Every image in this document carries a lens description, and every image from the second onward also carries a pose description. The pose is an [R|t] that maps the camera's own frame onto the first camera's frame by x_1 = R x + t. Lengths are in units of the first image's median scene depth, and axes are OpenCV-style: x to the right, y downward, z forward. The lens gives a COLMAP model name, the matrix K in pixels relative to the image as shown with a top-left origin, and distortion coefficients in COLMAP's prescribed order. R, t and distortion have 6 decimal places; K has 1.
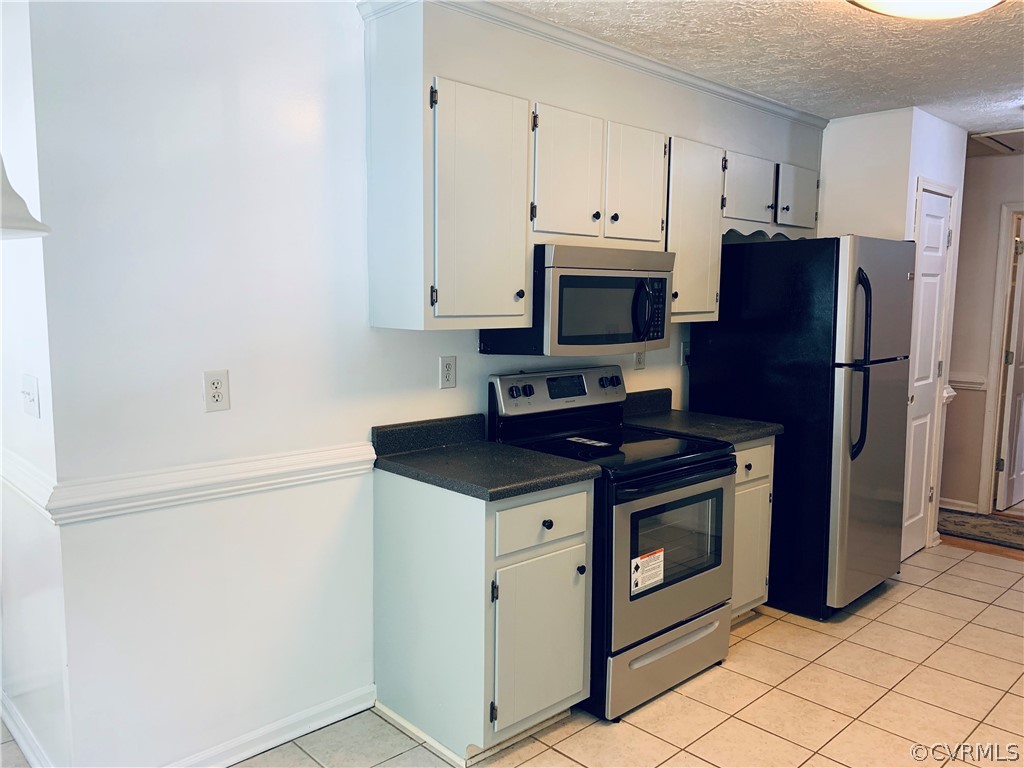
lens RADIAL K [[791.1, 0, 511.9], [0, 791.1, 390.6], [0, 0, 1]] dist [0.027418, -0.016071]
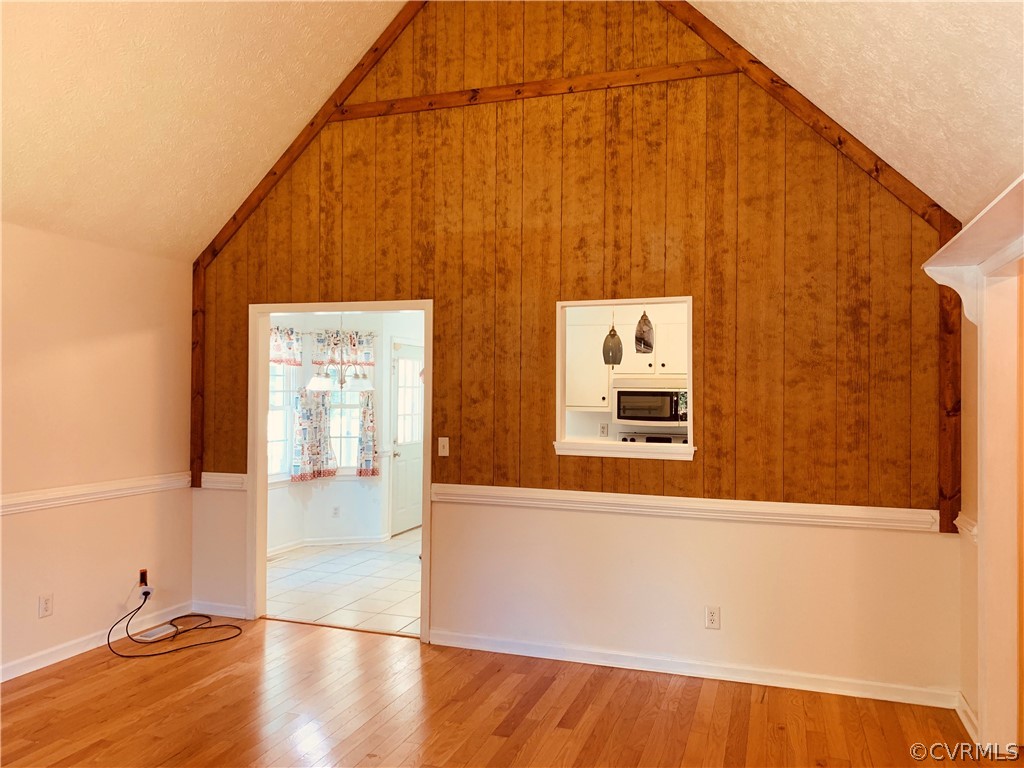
lens RADIAL K [[791.1, 0, 511.9], [0, 791.1, 390.6], [0, 0, 1]] dist [0.027418, -0.016071]
pose [[0.459318, -0.009337, -0.888223, 1.953355], [-0.113131, 0.991187, -0.068922, 0.057230], [0.881038, 0.132143, 0.454213, -0.392052]]
